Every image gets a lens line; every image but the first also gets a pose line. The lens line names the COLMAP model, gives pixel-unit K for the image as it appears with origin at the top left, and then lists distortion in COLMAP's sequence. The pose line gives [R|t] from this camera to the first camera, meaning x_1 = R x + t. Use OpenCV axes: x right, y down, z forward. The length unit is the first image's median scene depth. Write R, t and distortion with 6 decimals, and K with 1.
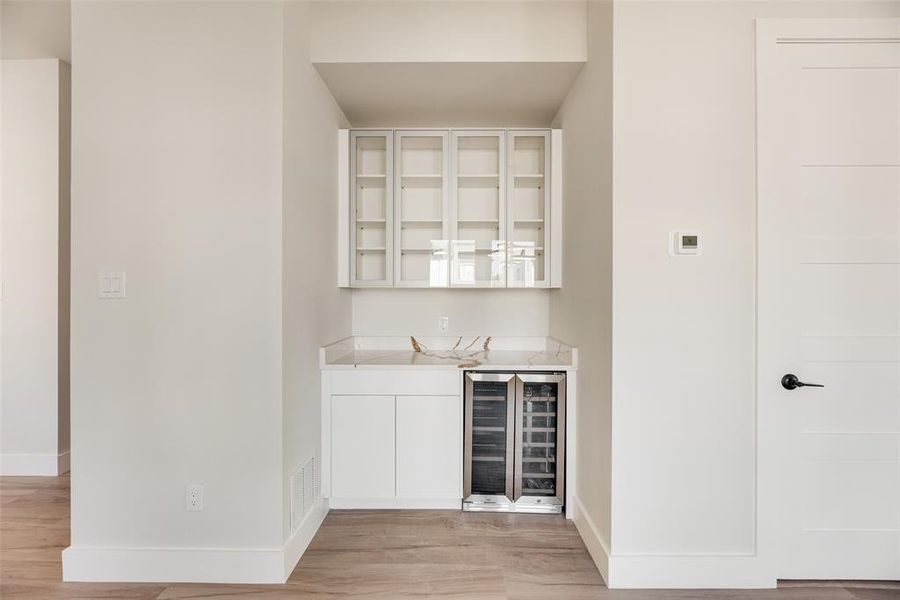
lens RADIAL K [[362.4, 0, 450.0], [0, 362.4, 300.0], [0, 0, 1]] dist [-0.013617, -0.000074]
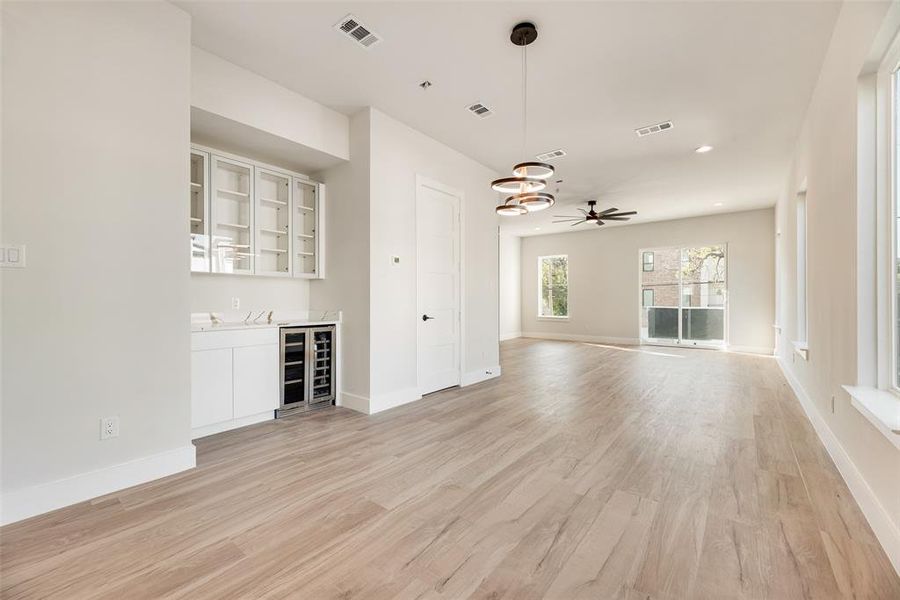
lens RADIAL K [[361.6, 0, 450.8], [0, 361.6, 302.5], [0, 0, 1]] dist [0.000512, 0.000116]
pose [[0.607917, -0.001030, 0.794000, -0.763864], [0.003158, 0.999994, -0.001120, 0.091046], [-0.793995, 0.003188, 0.607917, -0.558608]]
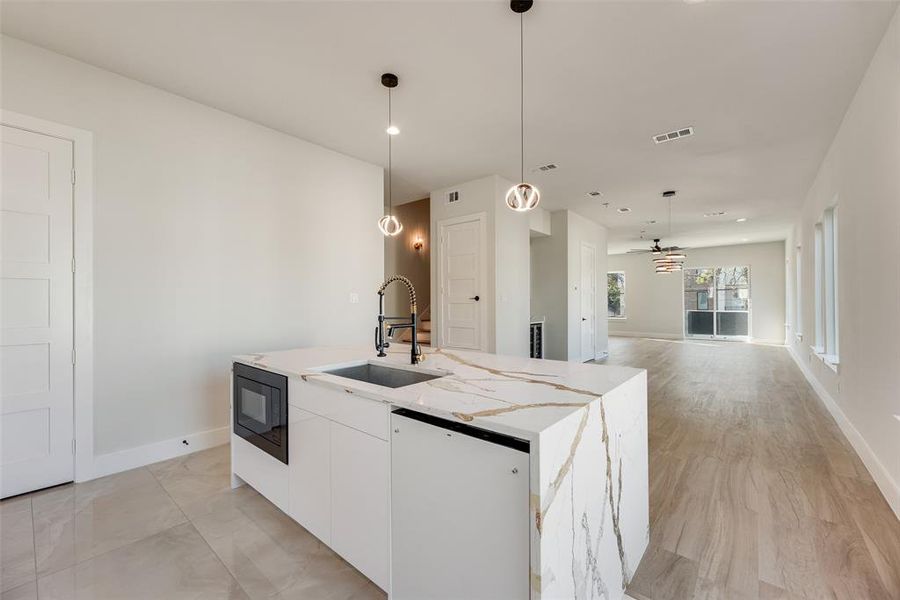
lens RADIAL K [[361.6, 0, 450.8], [0, 361.6, 302.5], [0, 0, 1]] dist [0.000512, 0.000116]
pose [[0.624845, 0.000794, 0.780749, -2.820762], [0.007090, 0.999952, -0.006691, 0.023575], [-0.780717, 0.009717, 0.624809, -0.439507]]
